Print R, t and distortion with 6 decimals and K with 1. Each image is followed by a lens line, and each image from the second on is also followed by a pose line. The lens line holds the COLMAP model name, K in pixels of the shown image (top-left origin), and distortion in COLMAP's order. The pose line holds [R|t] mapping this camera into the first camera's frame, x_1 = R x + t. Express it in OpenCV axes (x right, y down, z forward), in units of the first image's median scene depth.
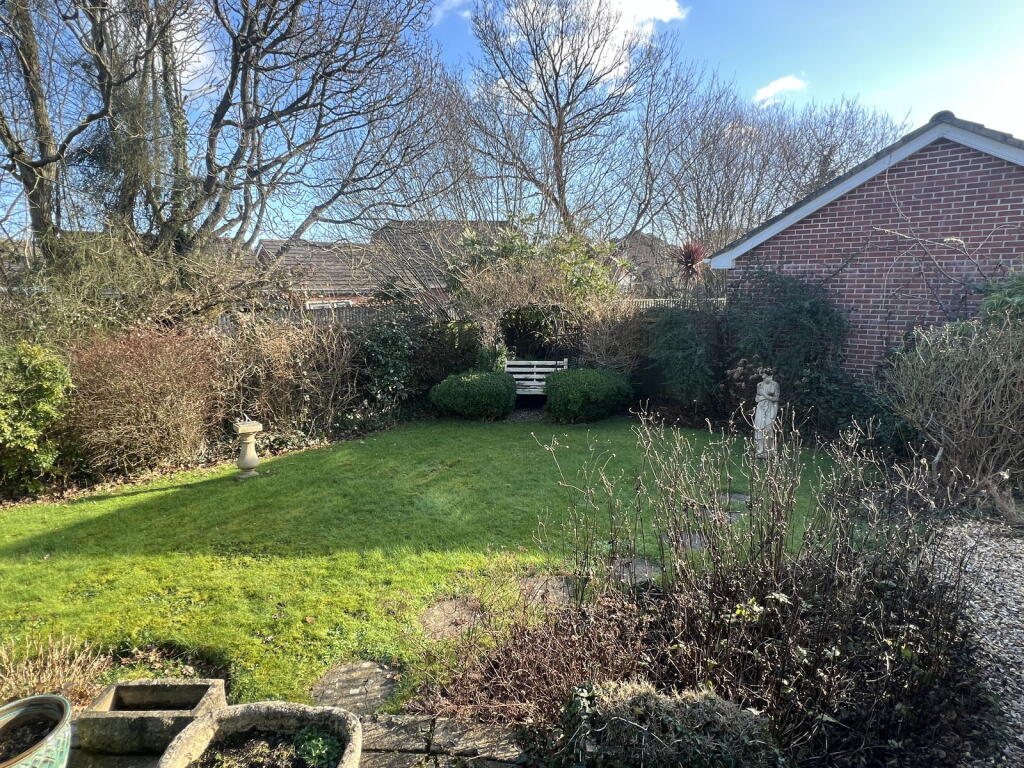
lens RADIAL K [[533.3, 0, 511.2], [0, 533.3, 381.4], [0, 0, 1]] dist [-0.002787, -0.000642]
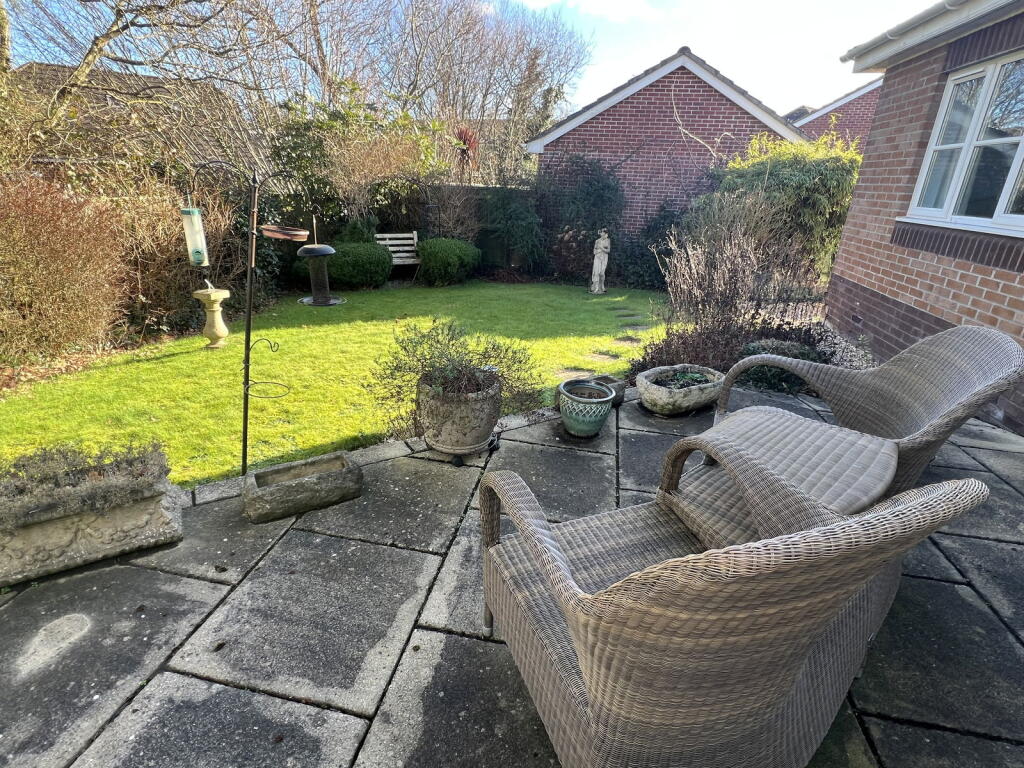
lens RADIAL K [[513.8, 0, 507.2], [0, 513.8, 383.7], [0, 0, 1]] dist [-0.001812, 0.000174]
pose [[0.838477, -0.167236, 0.518640, -0.390476], [0.057911, 0.973701, 0.220348, 0.046435], [-0.541851, -0.154722, 0.826111, -0.036659]]
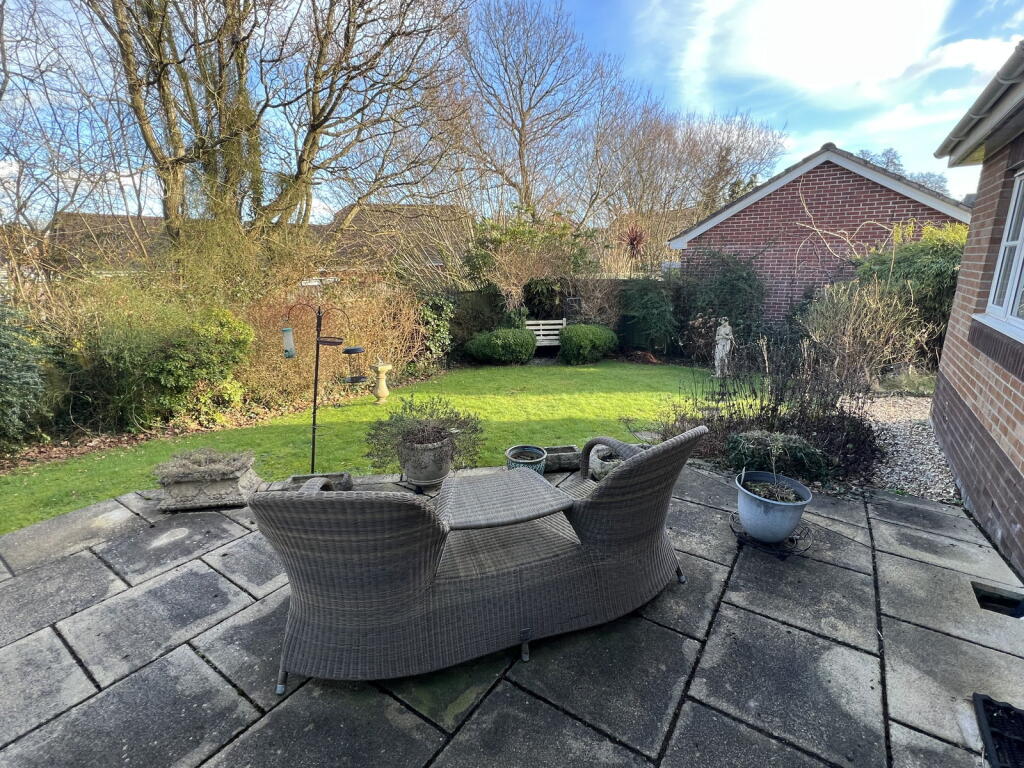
lens RADIAL K [[483.9, 0, 513.8], [0, 483.9, 387.1], [0, 0, 1]] dist [-0.003463, 0.000308]
pose [[0.985062, -0.047866, 0.165413, -0.259057], [0.035971, 0.996596, 0.074178, 0.038022], [-0.168401, -0.067120, 0.983431, -0.190333]]
